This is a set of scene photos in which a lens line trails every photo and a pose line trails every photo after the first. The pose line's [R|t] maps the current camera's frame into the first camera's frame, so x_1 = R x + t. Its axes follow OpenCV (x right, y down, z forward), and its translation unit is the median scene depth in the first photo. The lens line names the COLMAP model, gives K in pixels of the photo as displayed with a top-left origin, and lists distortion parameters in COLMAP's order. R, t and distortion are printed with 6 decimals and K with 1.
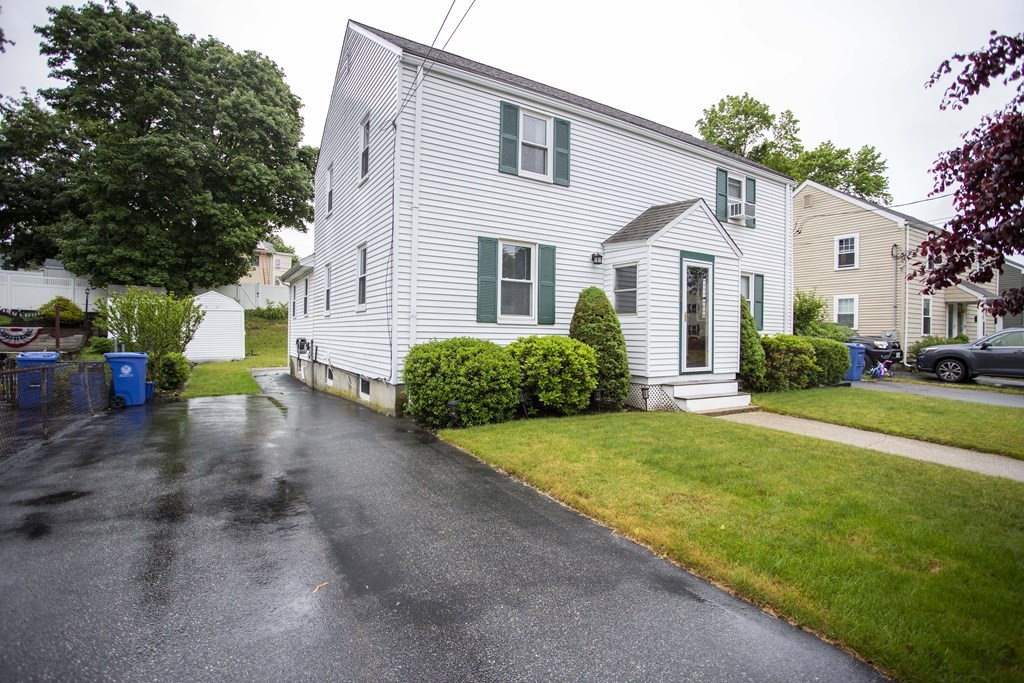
lens RADIAL K [[499.2, 0, 515.8], [0, 499.2, 340.3], [0, 0, 1]] dist [-0.070335, 0.029091]
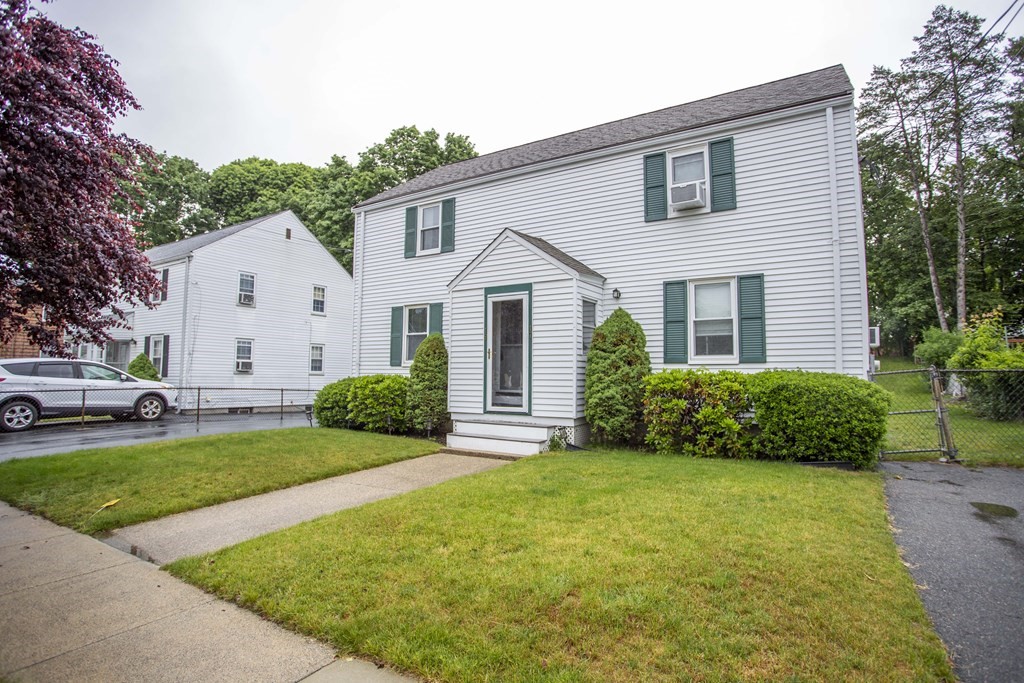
lens RADIAL K [[499.2, 0, 515.3], [0, 499.2, 348.9], [0, 0, 1]] dist [-0.070335, 0.029091]
pose [[0.460513, -0.058229, -0.885741, 1.190508], [-0.009003, 0.997488, -0.070256, 0.011082], [0.887607, 0.040328, 0.458832, 0.568469]]
